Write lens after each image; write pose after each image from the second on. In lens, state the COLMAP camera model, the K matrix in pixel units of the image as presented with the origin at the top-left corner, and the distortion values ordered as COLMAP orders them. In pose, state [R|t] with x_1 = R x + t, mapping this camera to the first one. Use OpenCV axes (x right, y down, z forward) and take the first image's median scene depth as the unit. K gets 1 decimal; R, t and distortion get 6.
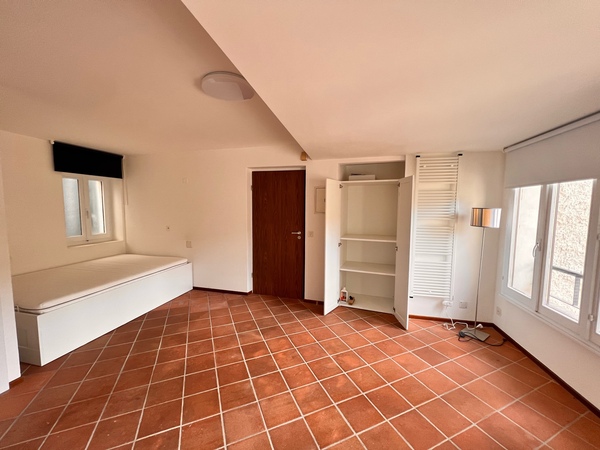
lens RADIAL K [[239.8, 0, 299.3], [0, 239.8, 225.4], [0, 0, 1]] dist [0.000928, 0.000181]
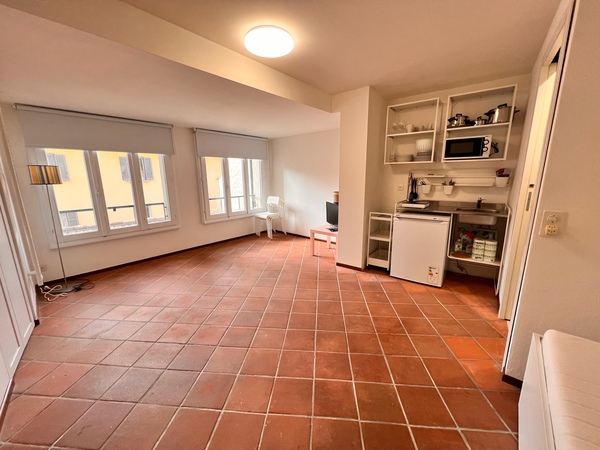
lens RADIAL K [[239.8, 0, 299.2], [0, 239.8, 223.2], [0, 0, 1]] dist [0.000928, 0.000181]
pose [[-0.883038, -0.088396, 0.460902, -0.587452], [0.045366, 0.961423, 0.271307, -0.062335], [-0.467104, 0.260483, -0.844963, 1.238031]]
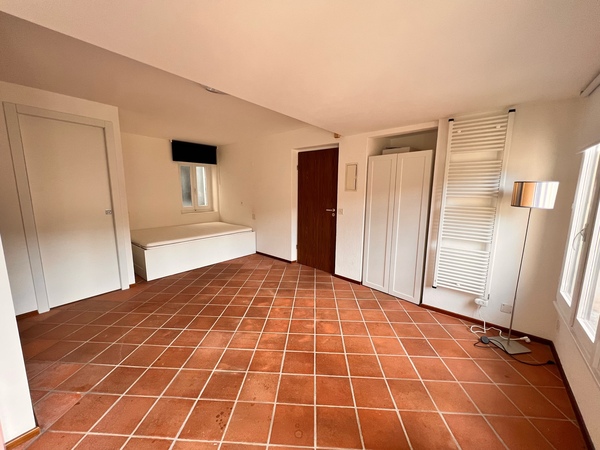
lens RADIAL K [[238.7, 0, 299.6], [0, 238.7, 226.3], [0, 0, 1]] dist [0.002905, -0.000016]
pose [[0.893547, 0.071560, -0.443230, 0.407298], [-0.039019, 0.995858, 0.082120, 0.026736], [0.447270, -0.056083, 0.892639, 0.018366]]
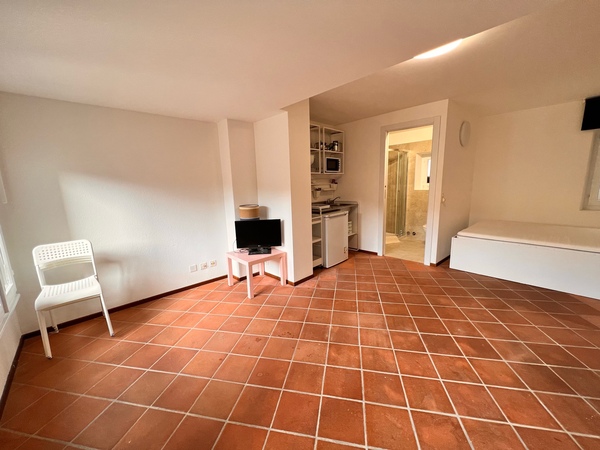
lens RADIAL K [[239.8, 0, 300.6], [0, 239.8, 225.7], [0, 0, 1]] dist [0.000928, 0.000181]
pose [[-0.562610, 0.157464, -0.811588, 0.583141], [-0.039855, 0.975386, 0.216873, -0.010565], [0.825761, 0.154360, -0.542486, 0.734519]]
